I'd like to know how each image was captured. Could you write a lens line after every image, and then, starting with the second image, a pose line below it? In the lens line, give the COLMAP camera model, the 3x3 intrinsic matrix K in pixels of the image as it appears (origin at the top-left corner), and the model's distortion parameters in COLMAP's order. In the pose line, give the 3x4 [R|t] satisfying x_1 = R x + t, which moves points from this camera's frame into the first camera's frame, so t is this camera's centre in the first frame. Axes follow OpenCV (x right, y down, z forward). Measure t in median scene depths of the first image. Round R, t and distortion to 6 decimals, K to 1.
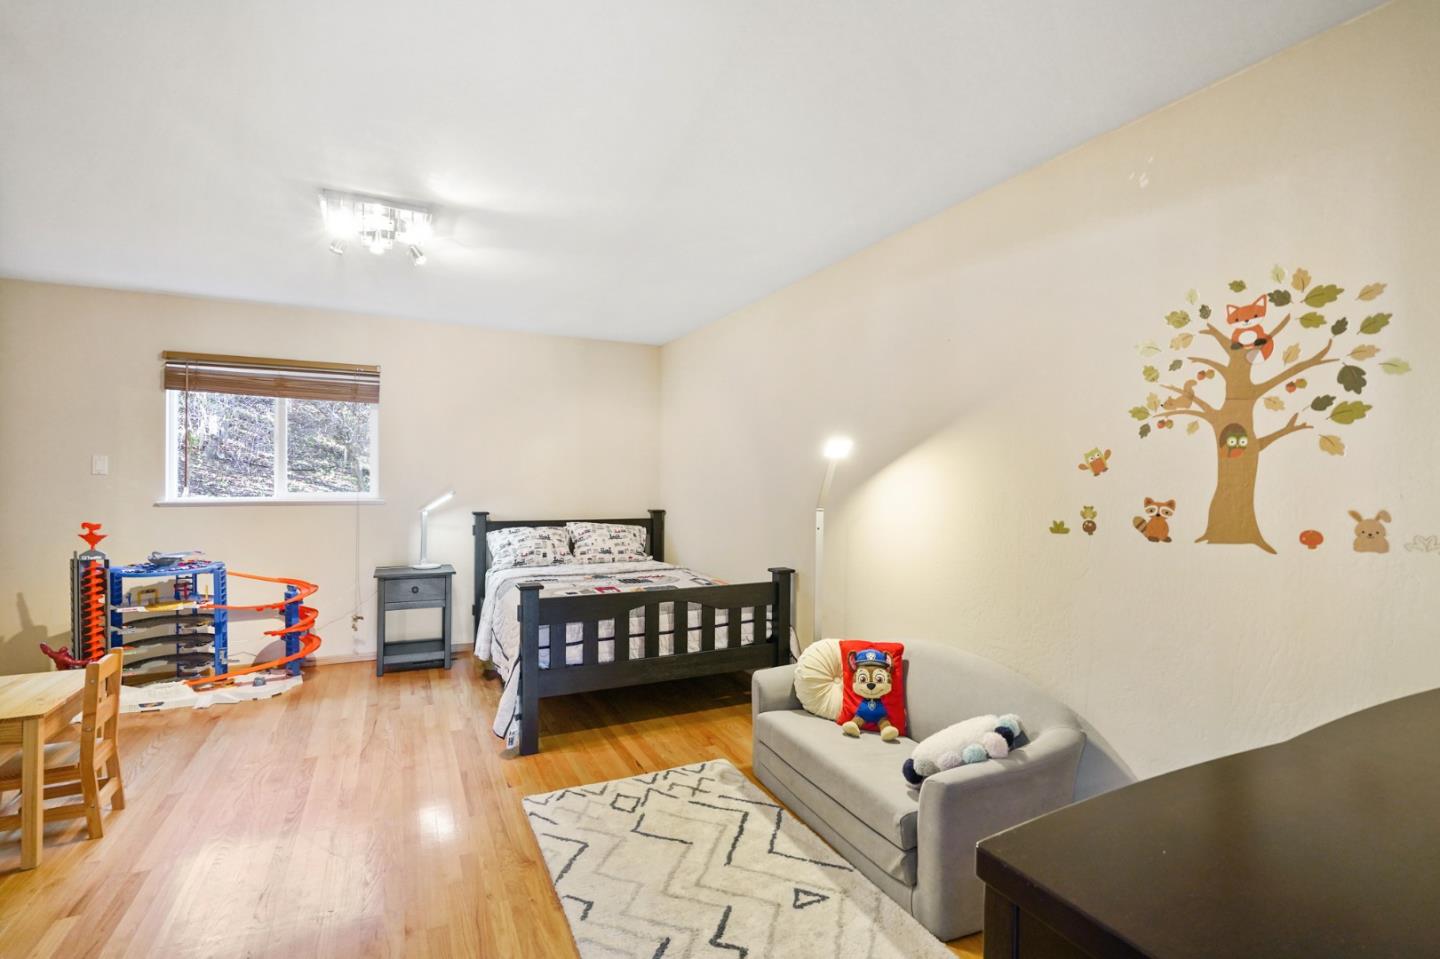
lens RADIAL K [[667.8, 0, 720.0], [0, 667.8, 479.5], [0, 0, 1]] dist [0.001605, -0.000408]
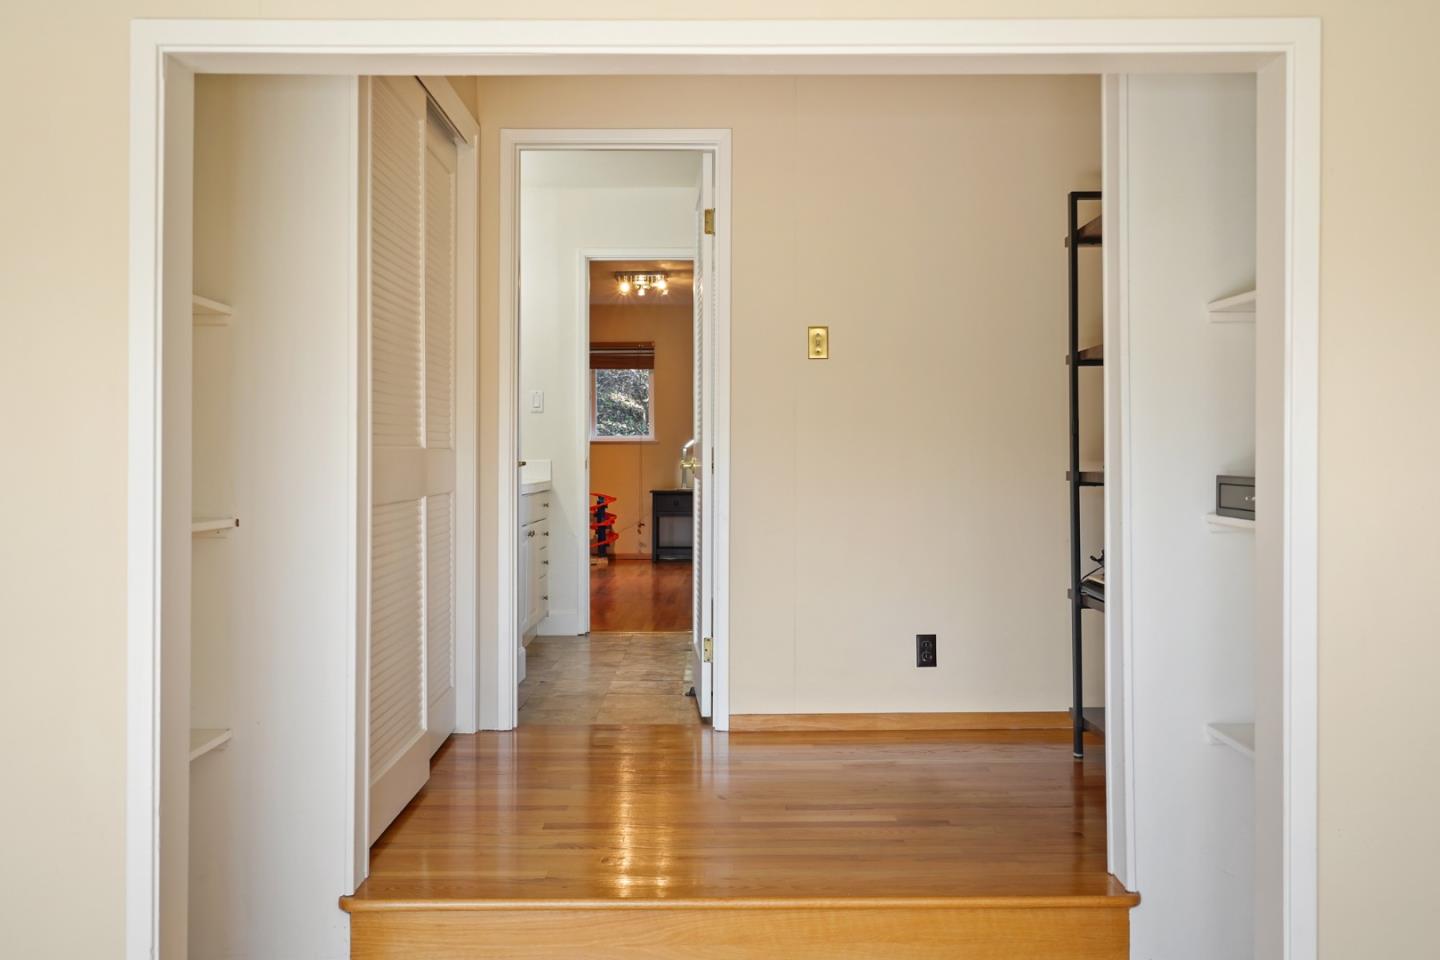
lens RADIAL K [[1381.9, 0, 720.0], [0, 1381.9, 480.0], [0, 0, 1]] dist [0.001958, -0.001566]
pose [[0.892726, -0.003779, -0.450583, 1.005007], [0.007329, 0.999954, 0.006135, 0.109020], [0.450539, -0.008779, 0.892713, -1.665275]]
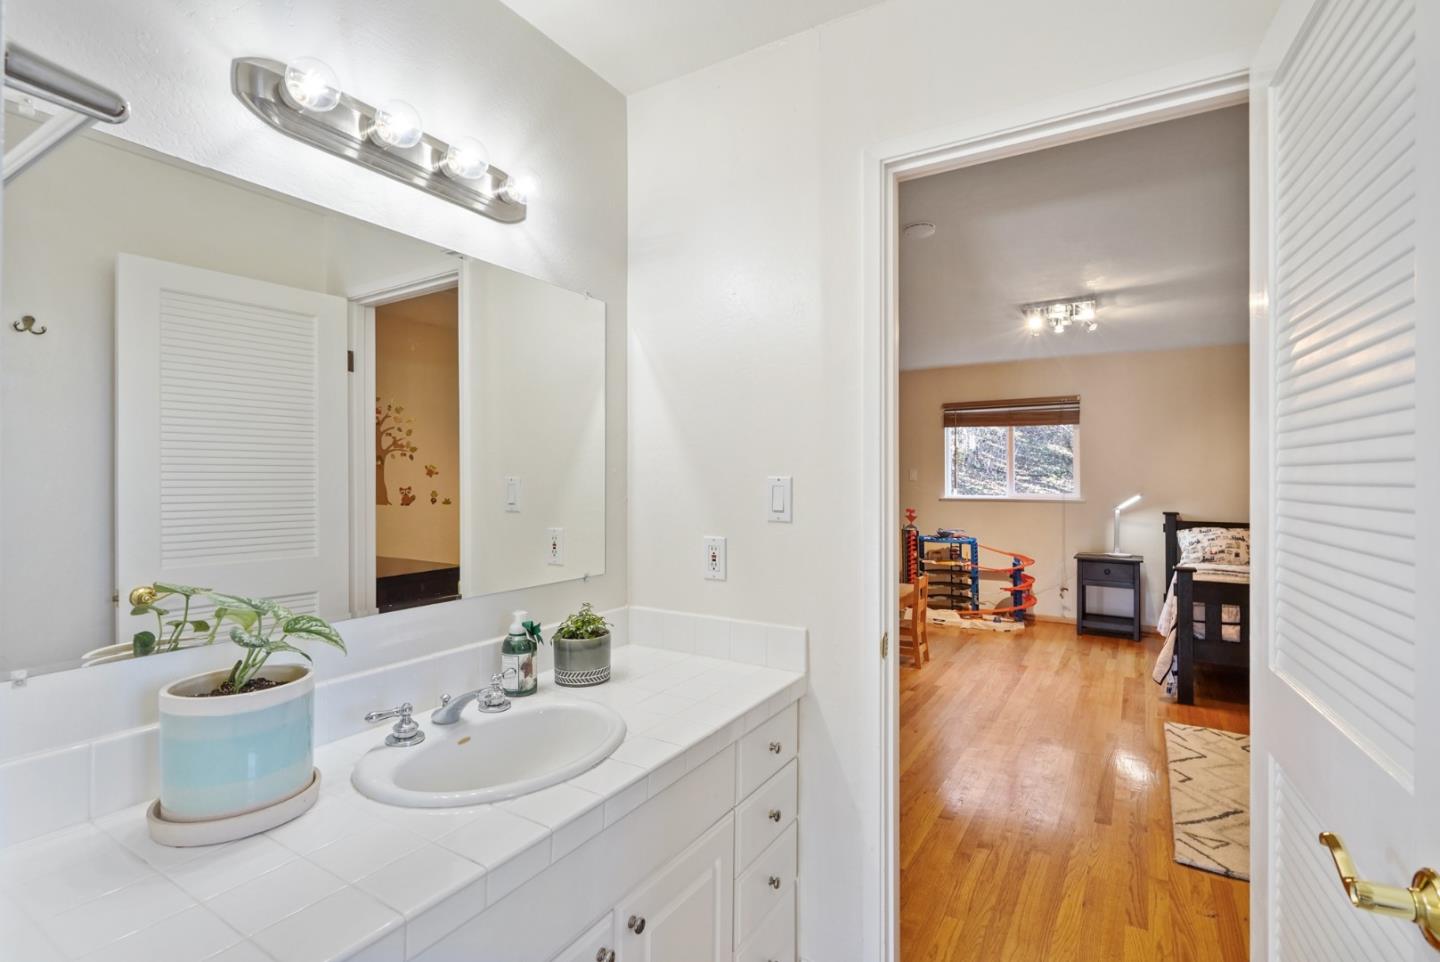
lens RADIAL K [[686.4, 0, 718.8], [0, 686.4, 475.7], [0, 0, 1]] dist [0.001784, 0.000216]
pose [[0.535666, -0.011321, -0.844354, 0.265666], [0.001588, 0.999922, -0.012399, 0.000221], [0.844428, 0.005301, 0.535642, -0.333737]]
